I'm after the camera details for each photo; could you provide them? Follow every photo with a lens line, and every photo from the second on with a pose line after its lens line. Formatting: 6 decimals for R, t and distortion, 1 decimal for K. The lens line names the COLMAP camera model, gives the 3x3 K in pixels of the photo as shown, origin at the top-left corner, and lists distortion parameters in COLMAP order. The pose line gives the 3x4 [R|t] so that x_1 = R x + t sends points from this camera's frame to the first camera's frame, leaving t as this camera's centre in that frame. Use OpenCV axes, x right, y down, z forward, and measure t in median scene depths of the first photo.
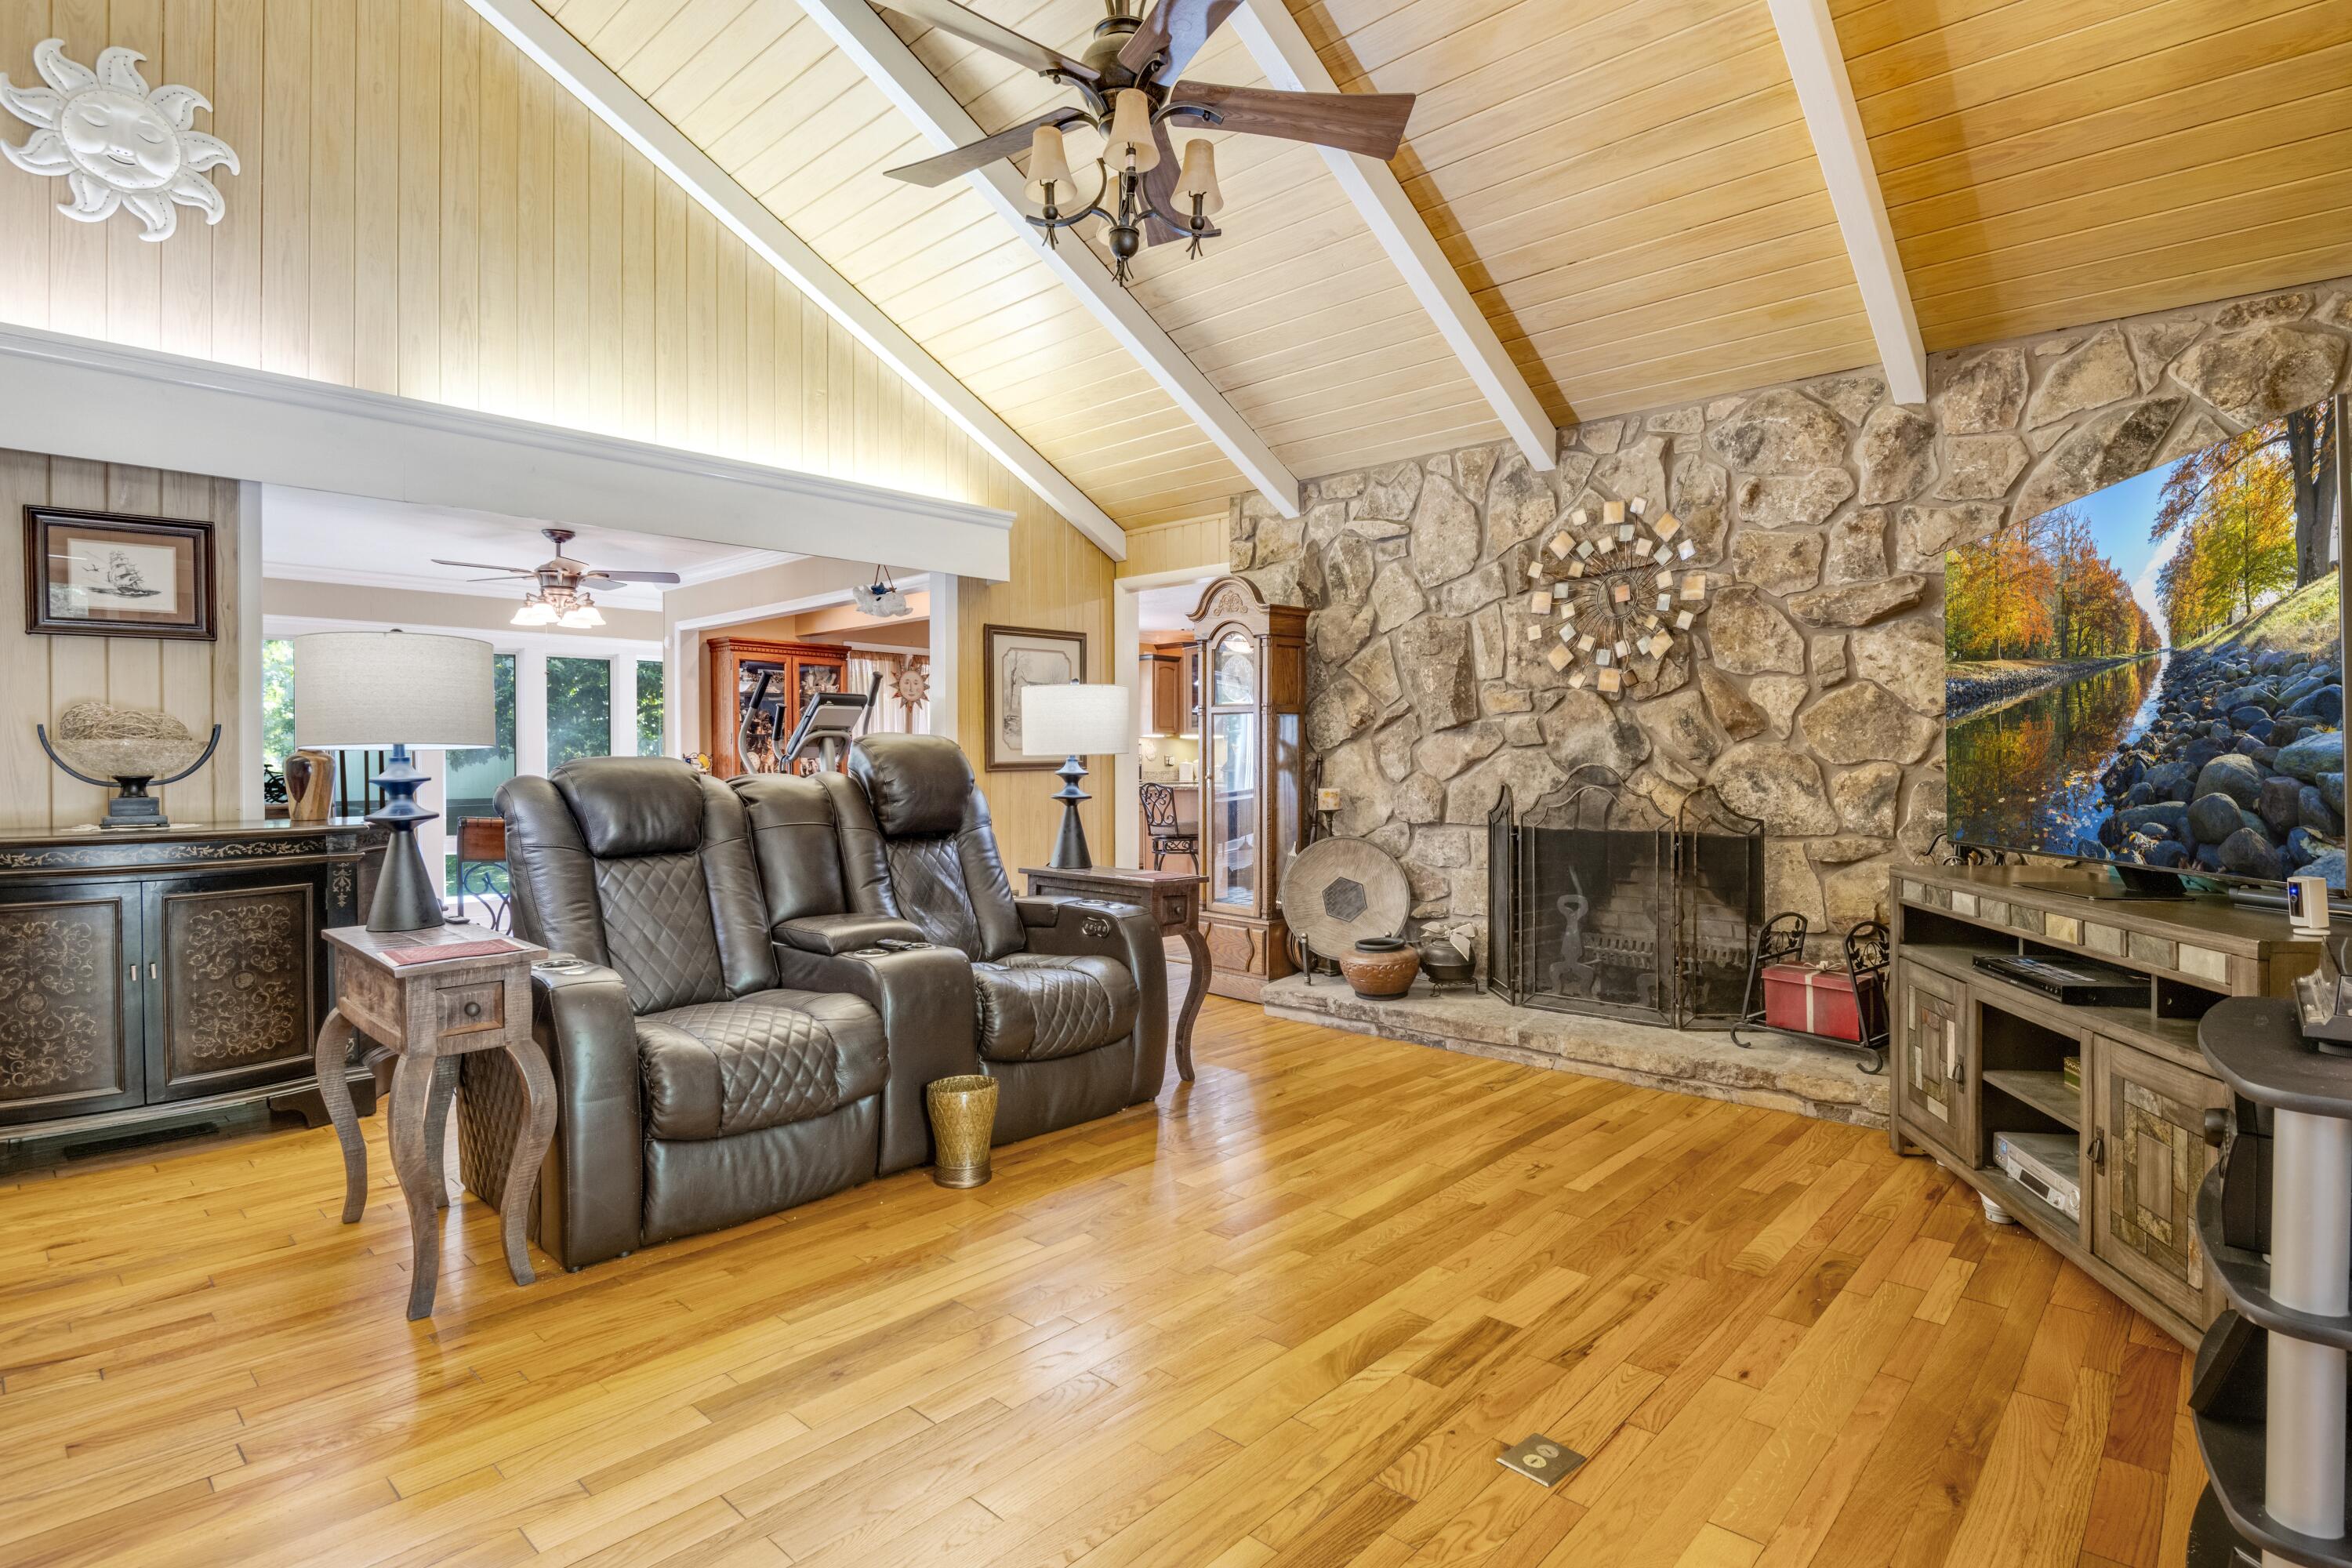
lens RADIAL K [[1195.0, 0, 1183.7], [0, 1195.0, 769.9], [0, 0, 1]] dist [-0.013698, -0.006847]
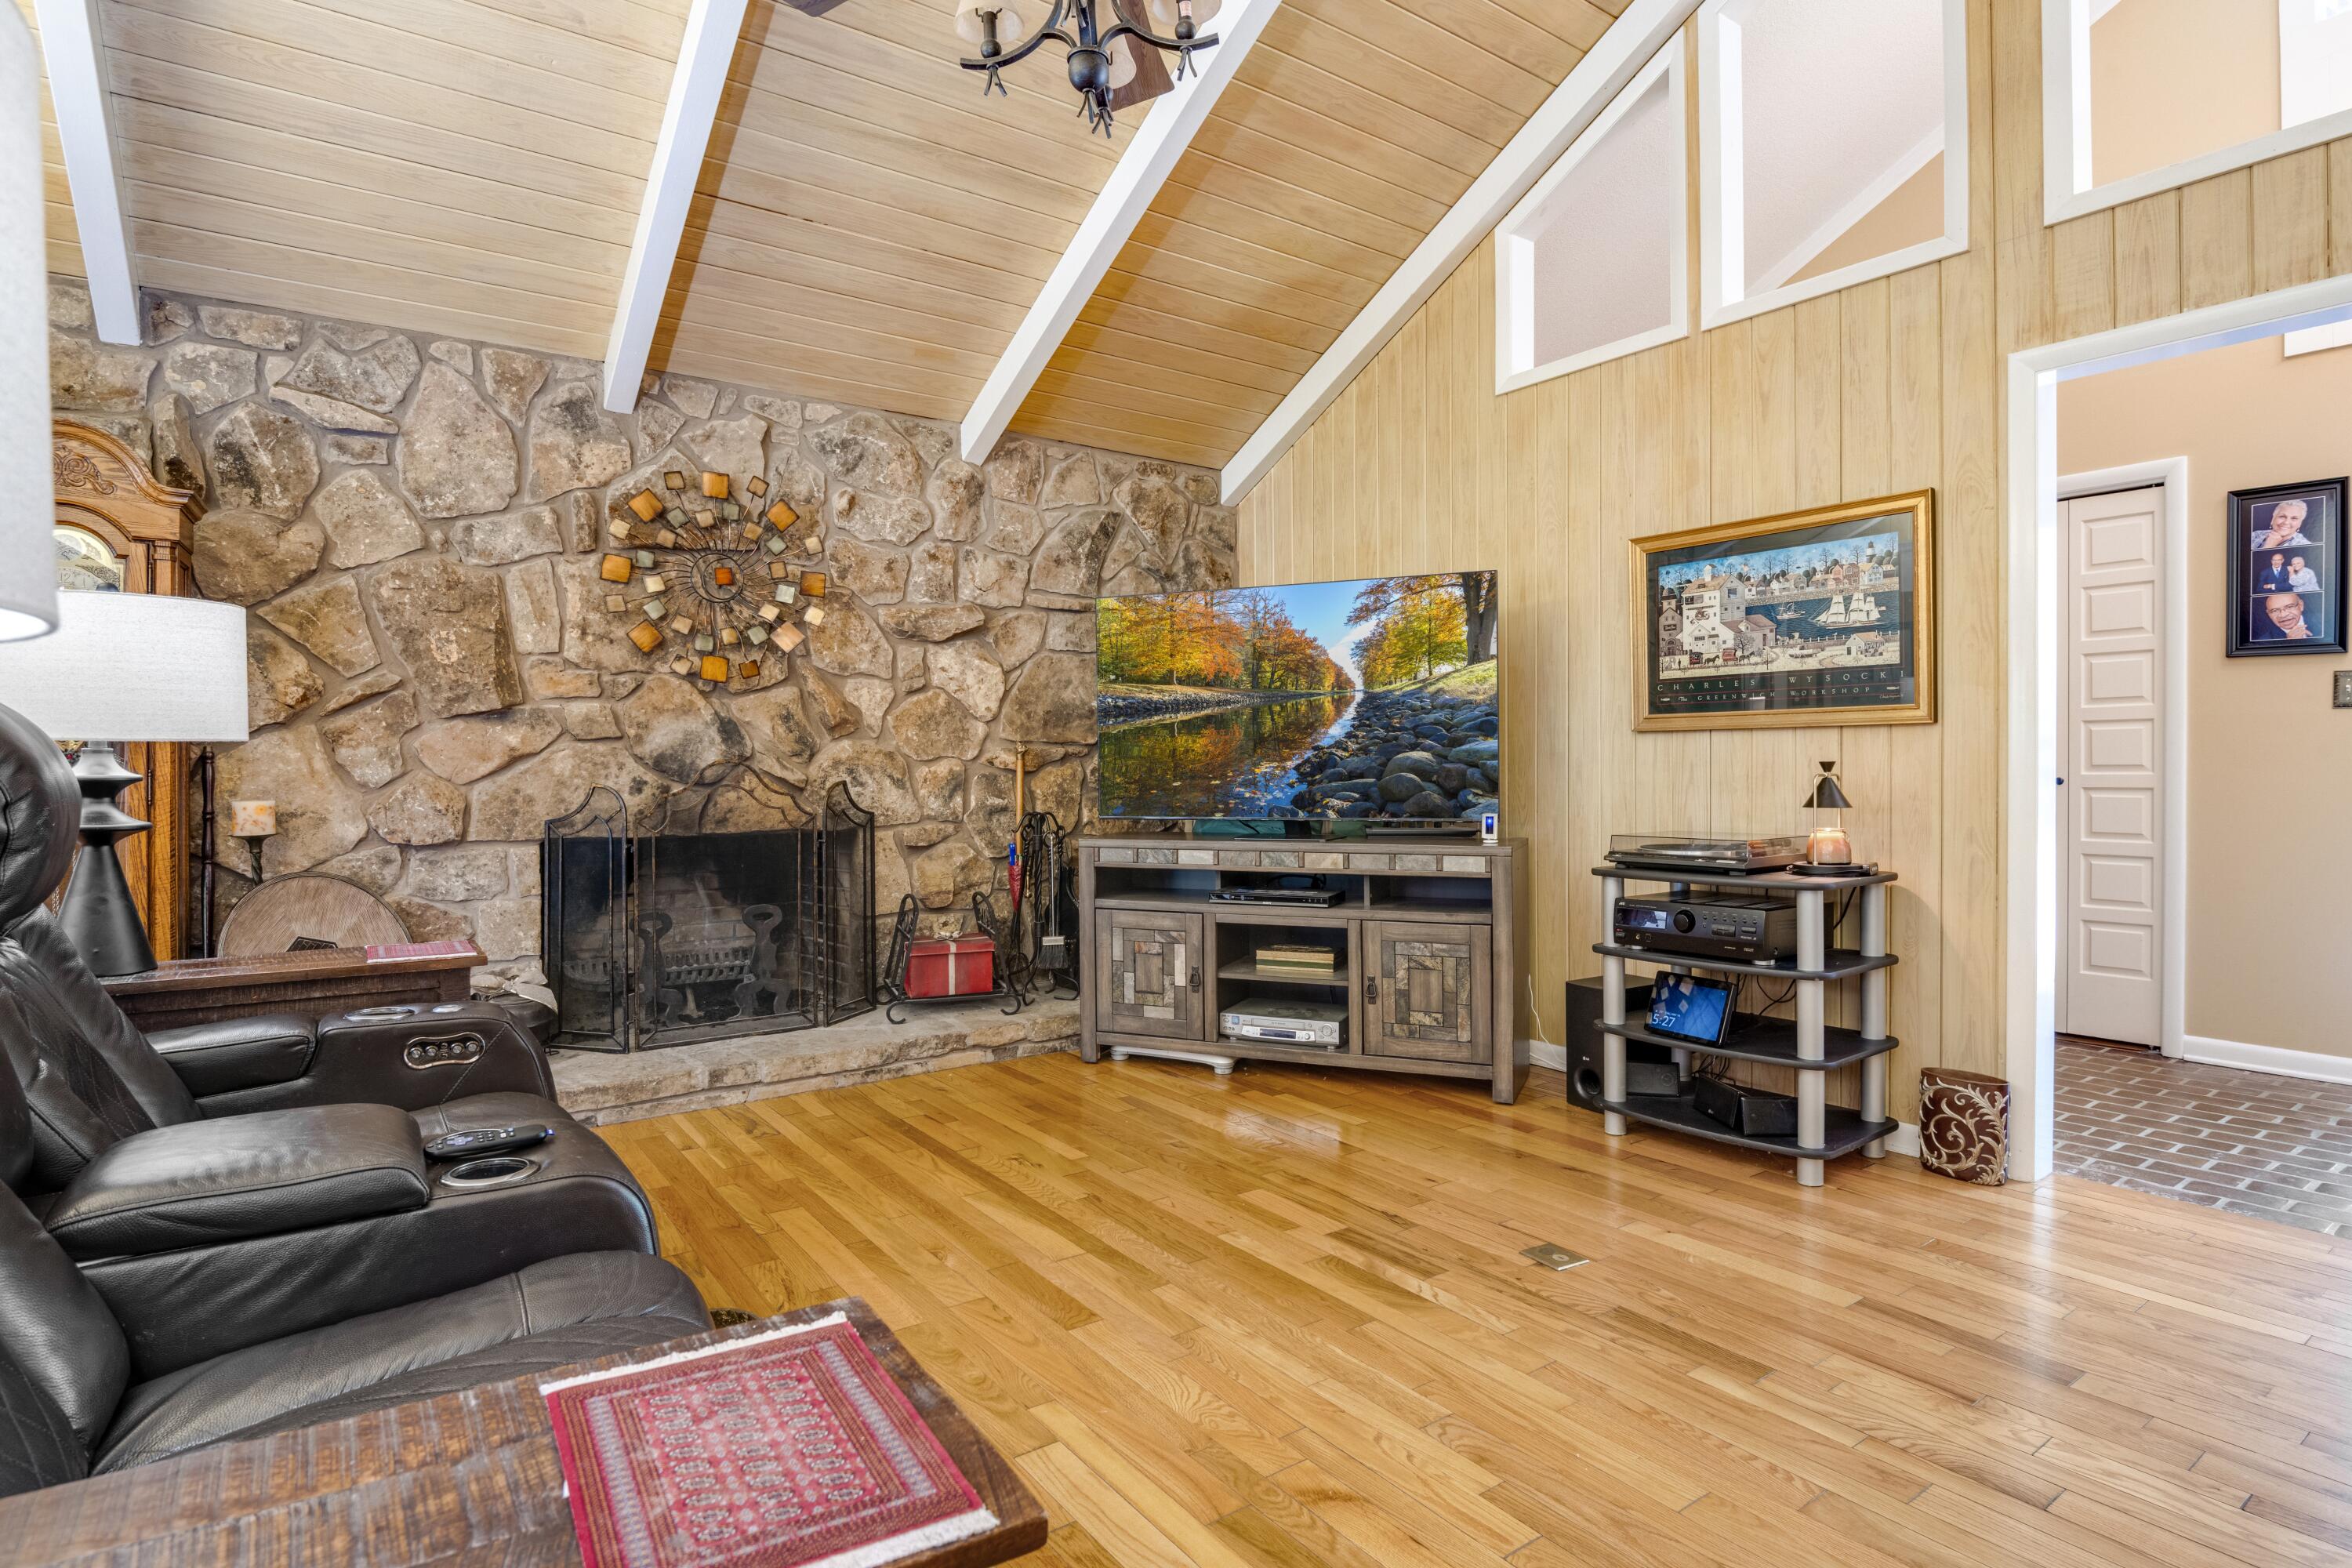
lens RADIAL K [[1195.0, 0, 1176.9], [0, 1195.0, 776.2], [0, 0, 1]] dist [-0.013698, -0.006847]
pose [[0.197844, -0.012020, 0.980160, -0.548793], [0.009846, 0.999899, 0.010275, 0.001255], [-0.980184, 0.007618, 0.197943, 0.555281]]
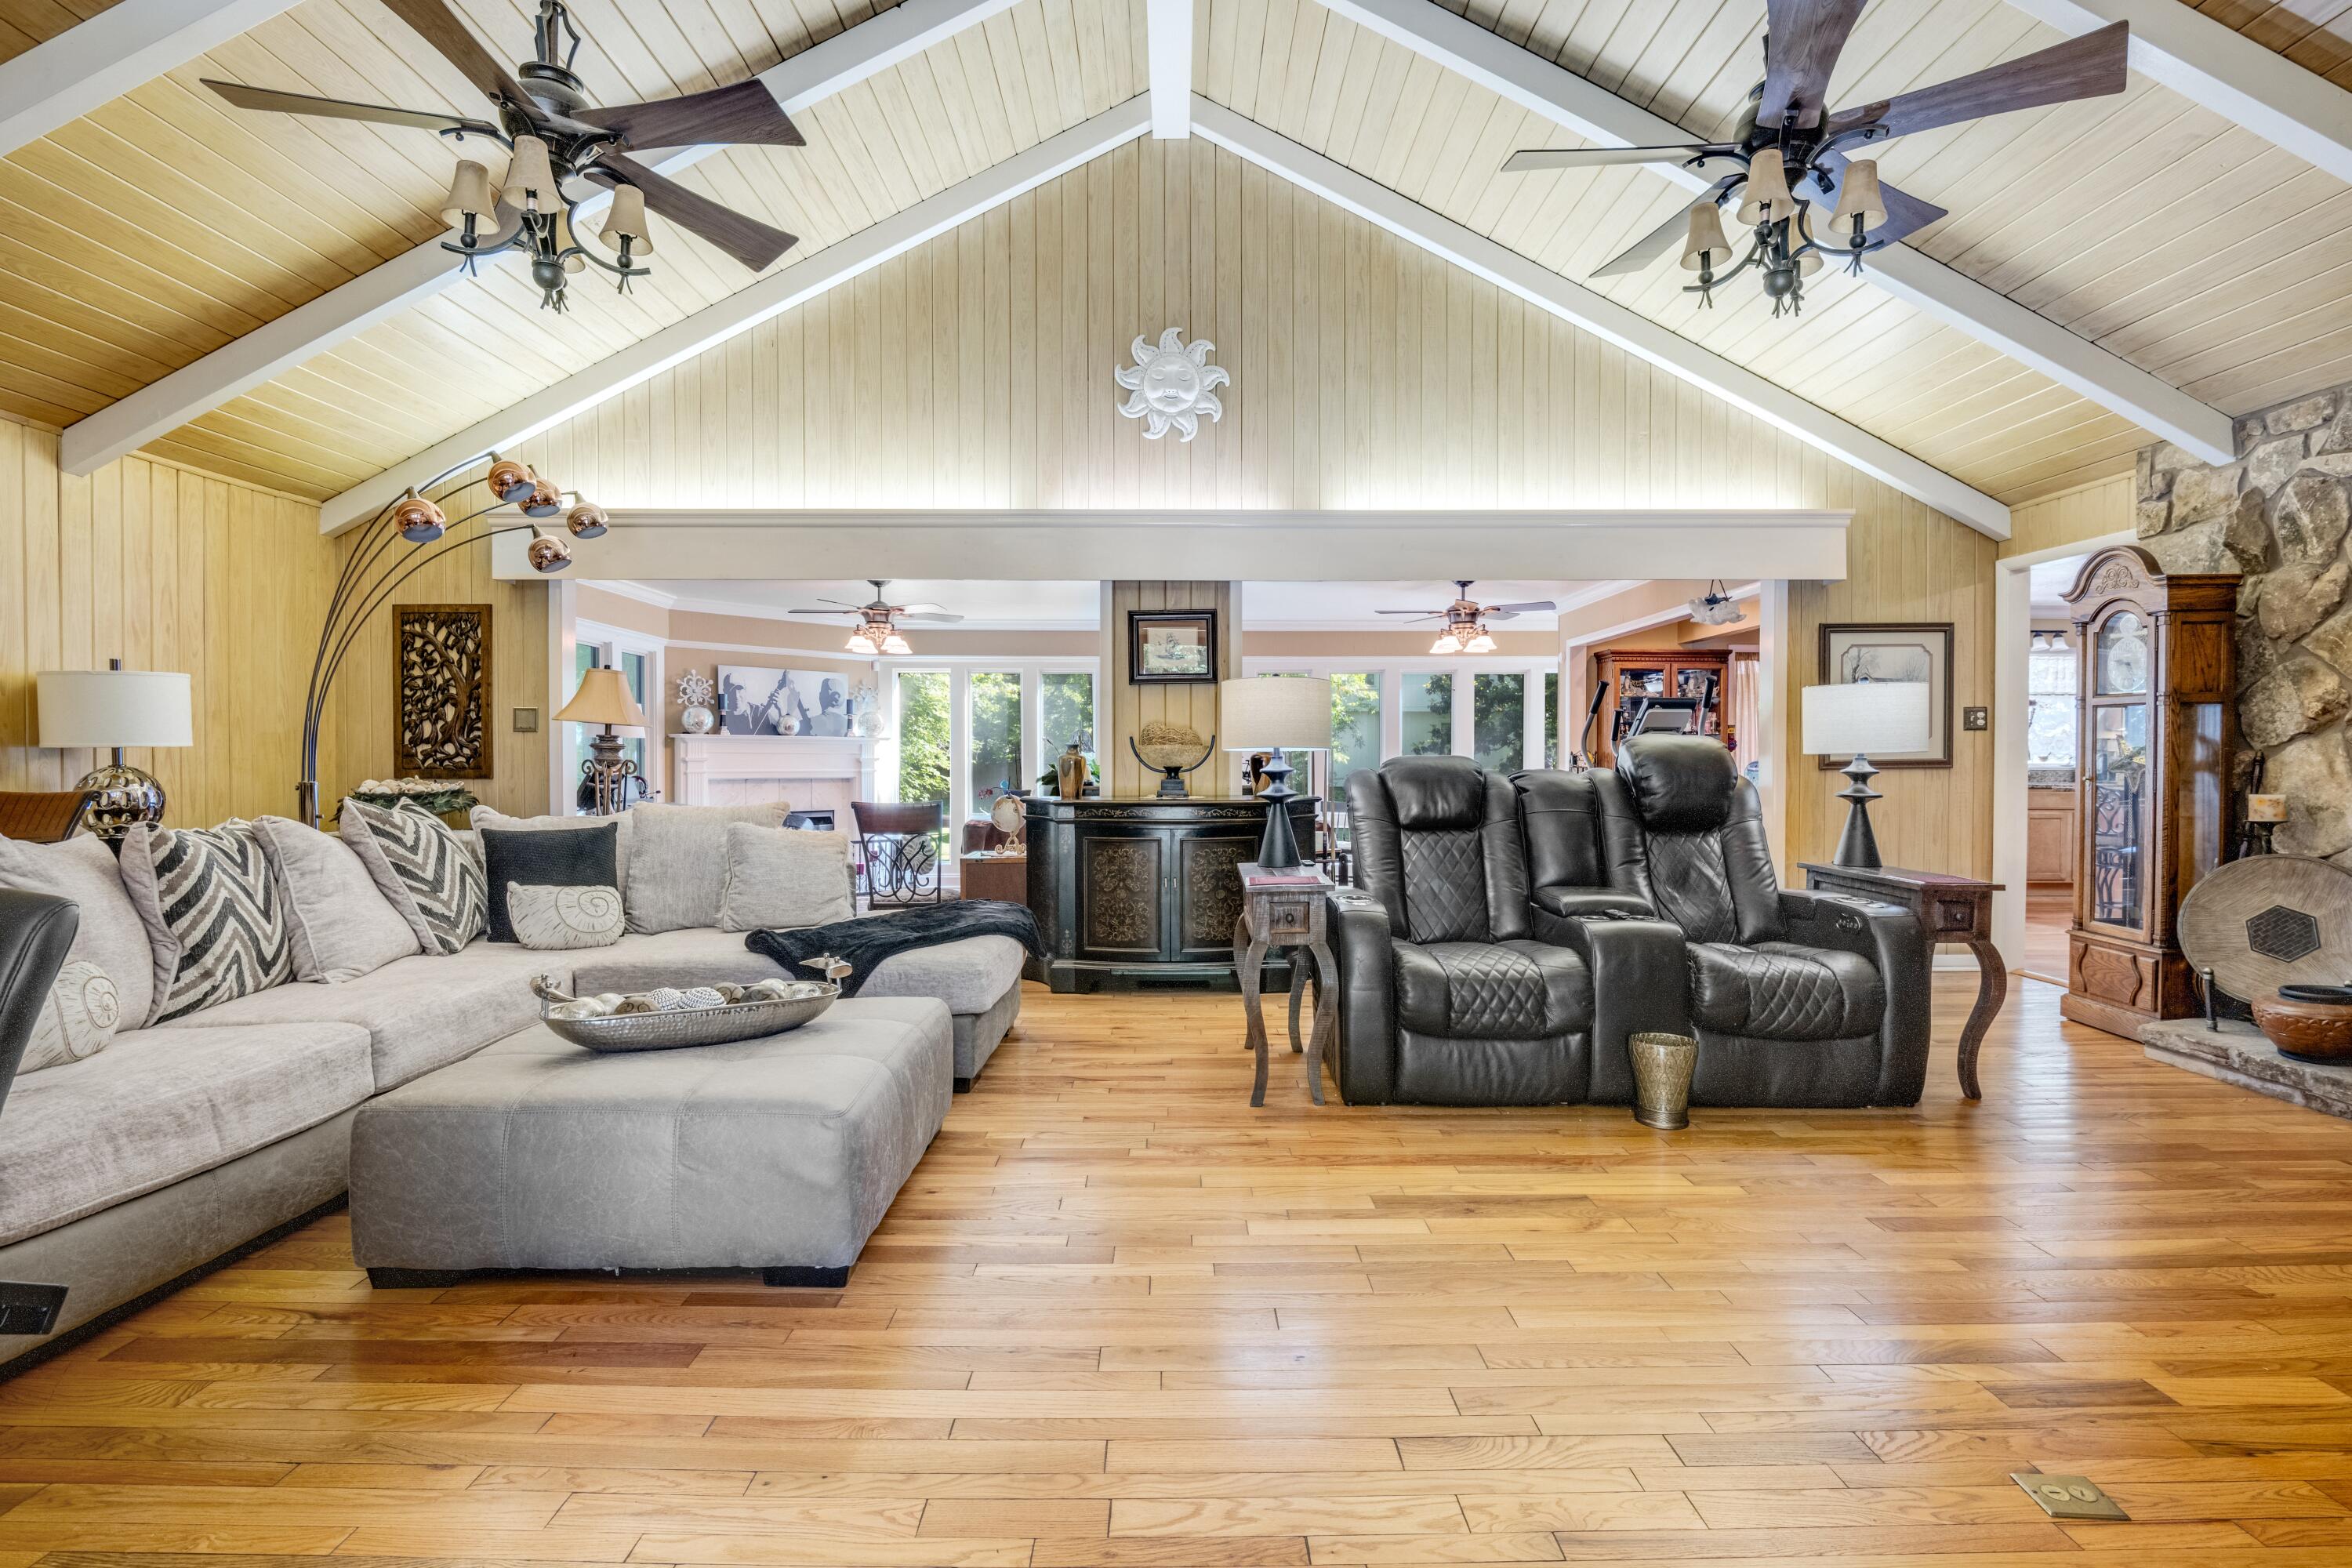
lens RADIAL K [[1104.7, 0, 1166.5], [0, 1104.7, 768.7], [0, 0, 1]] dist [-0.012275, -0.003142]
pose [[0.676579, 0.009991, -0.736302, 0.221204], [-0.007508, 0.999950, 0.006669, -0.001991], [0.736331, 0.001016, 0.676620, -0.061643]]
